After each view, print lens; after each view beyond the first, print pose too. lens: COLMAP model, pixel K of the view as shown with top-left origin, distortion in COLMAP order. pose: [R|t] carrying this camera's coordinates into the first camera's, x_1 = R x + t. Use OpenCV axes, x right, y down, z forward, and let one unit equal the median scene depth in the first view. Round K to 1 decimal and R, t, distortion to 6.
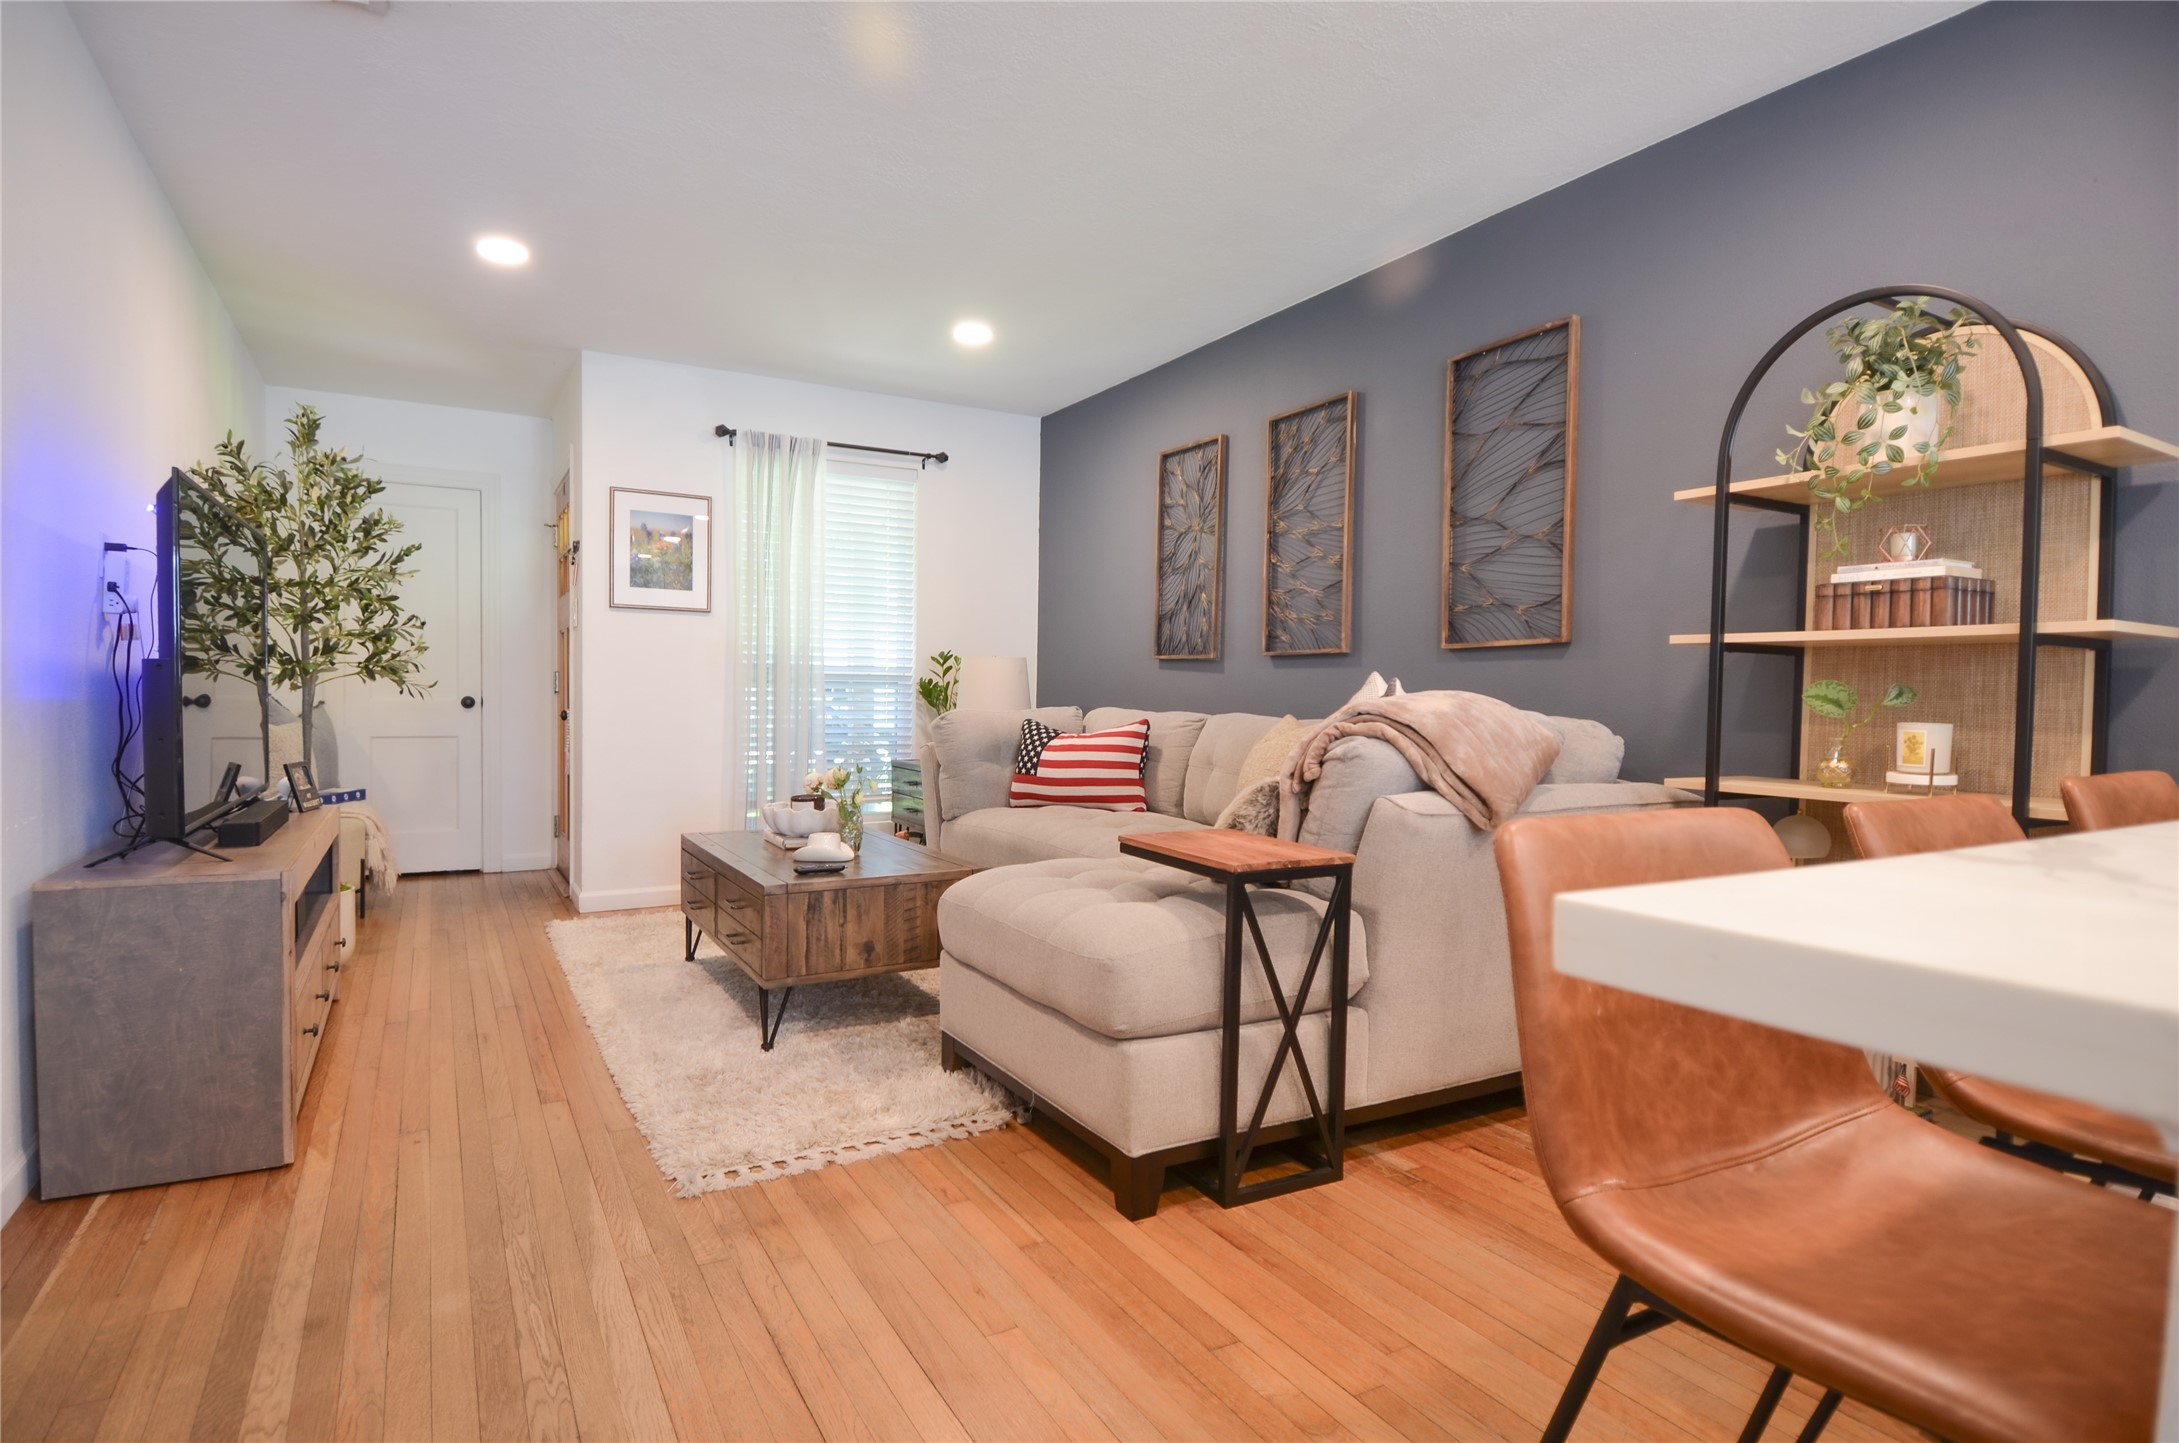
lens RADIAL K [[1151.7, 0, 1093.8], [0, 1151.7, 734.2], [0, 0, 1]] dist [-0.002459, -0.002052]
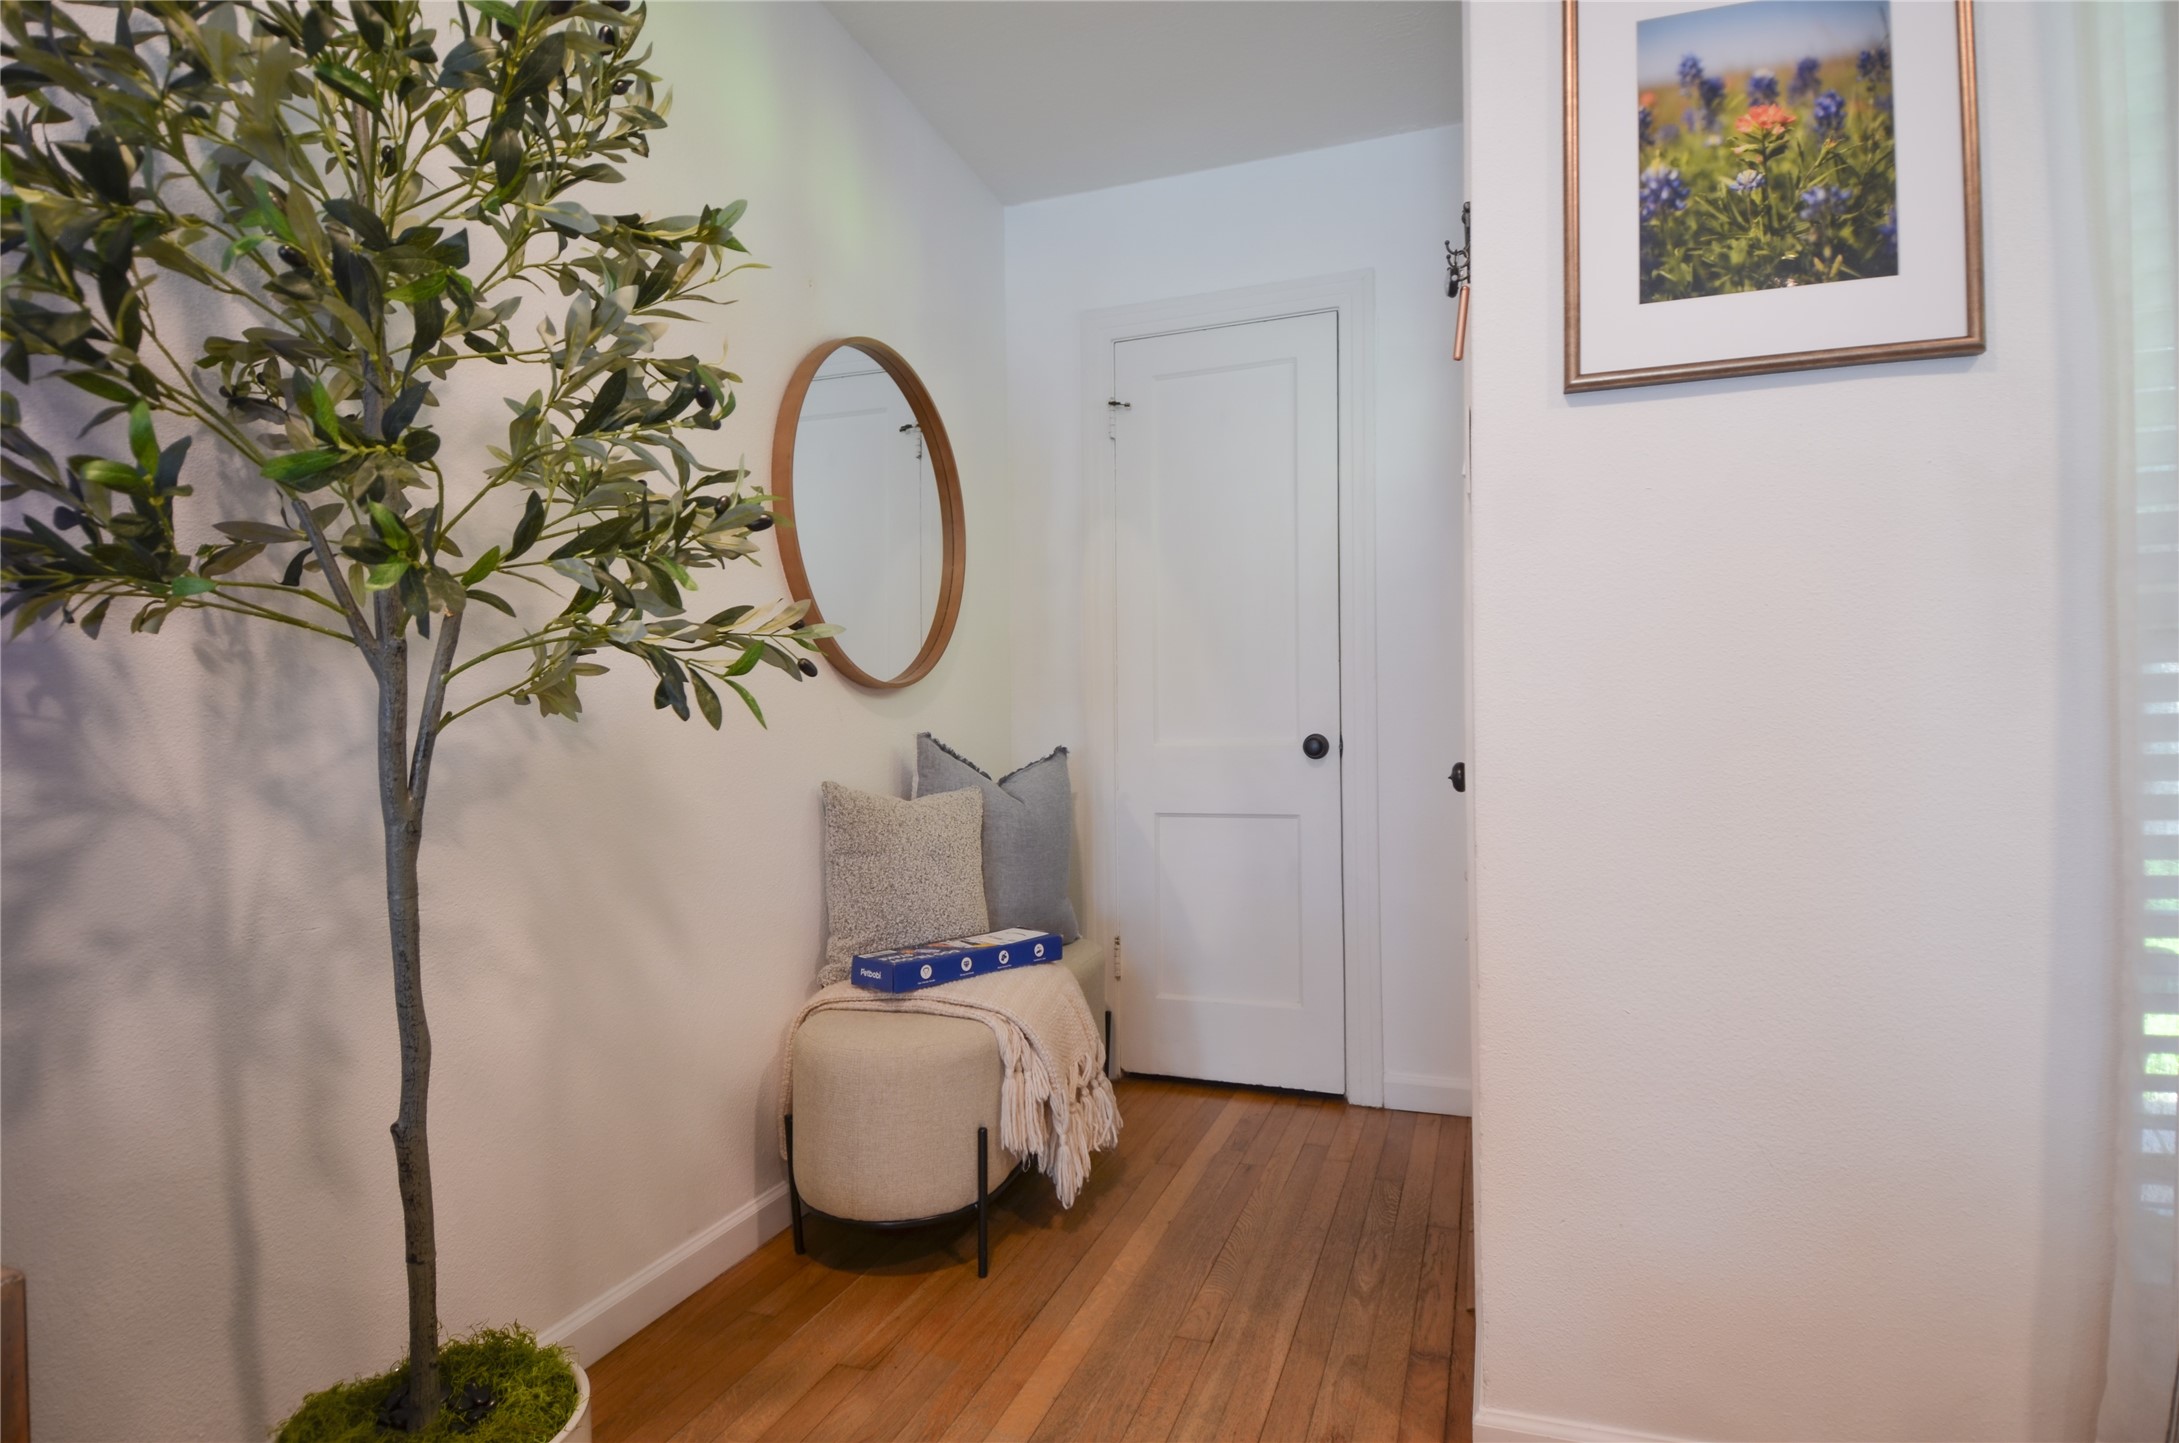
lens RADIAL K [[1151.7, 0, 1095.0], [0, 1151.7, 723.2], [0, 0, 1]] dist [-0.002459, -0.002052]
pose [[0.662090, -0.032894, -0.748702, -0.290968], [-0.010225, 0.998547, -0.052914, -0.013176], [0.749355, 0.042689, 0.660791, 0.736141]]
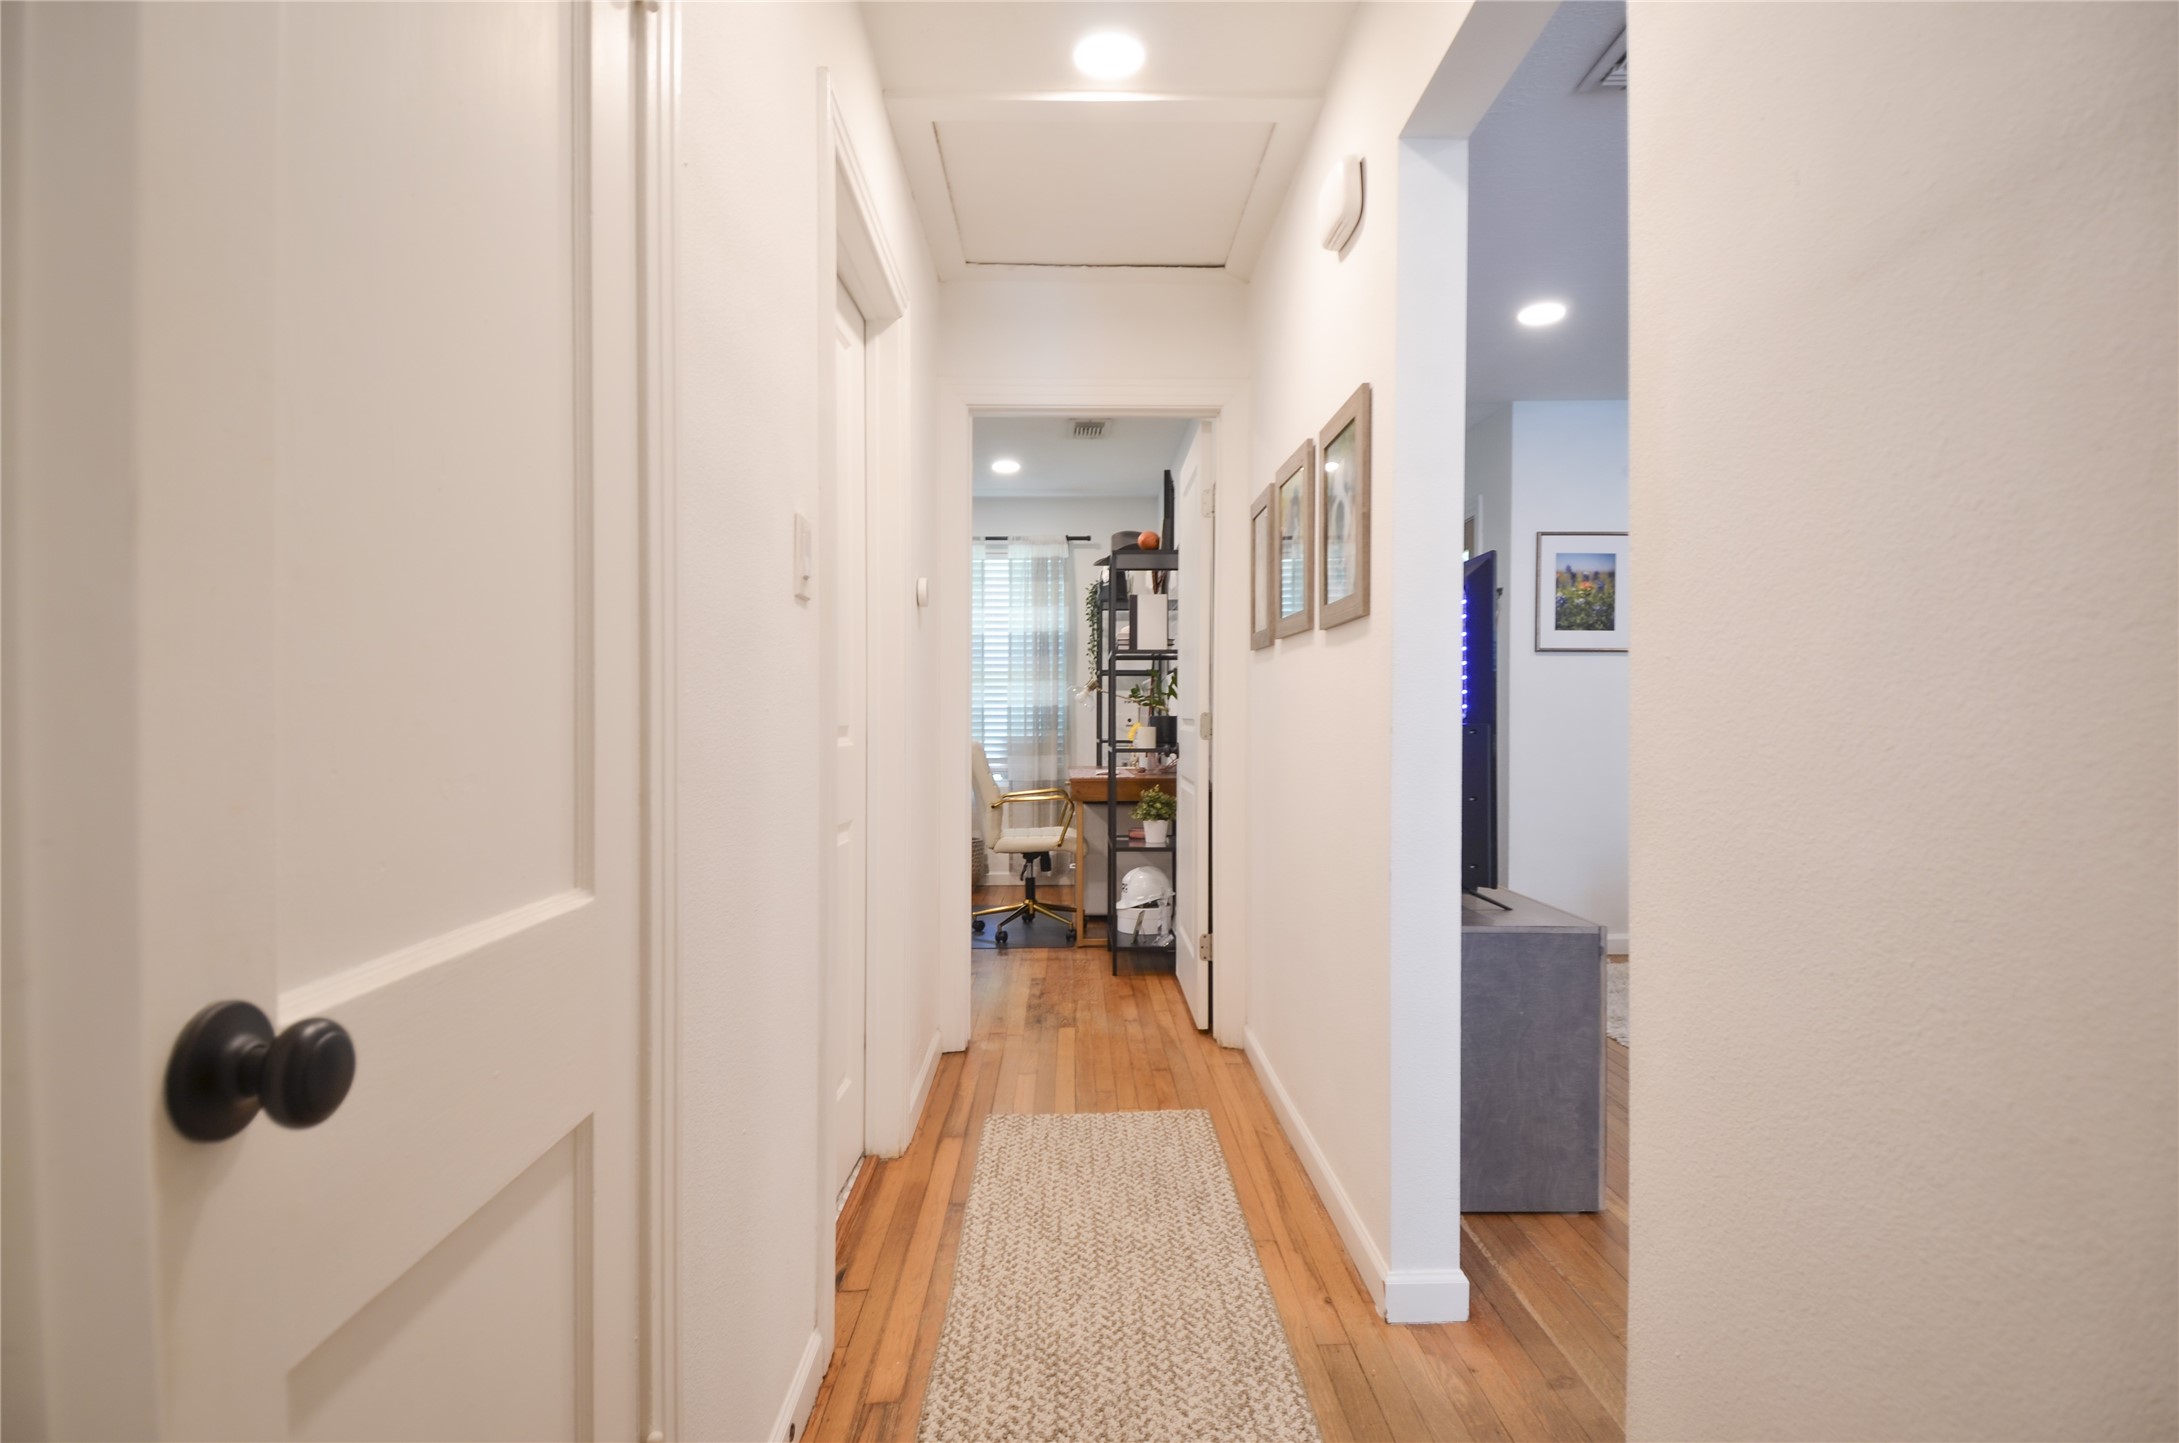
lens RADIAL K [[1151.7, 0, 1093.3], [0, 1151.7, 725.7], [0, 0, 1]] dist [-0.002459, -0.002052]
pose [[0.877697, -0.012134, -0.479062, -0.280372], [-0.003865, 0.999468, -0.032398, -0.011792], [0.479200, 0.030287, 0.877183, -0.063233]]
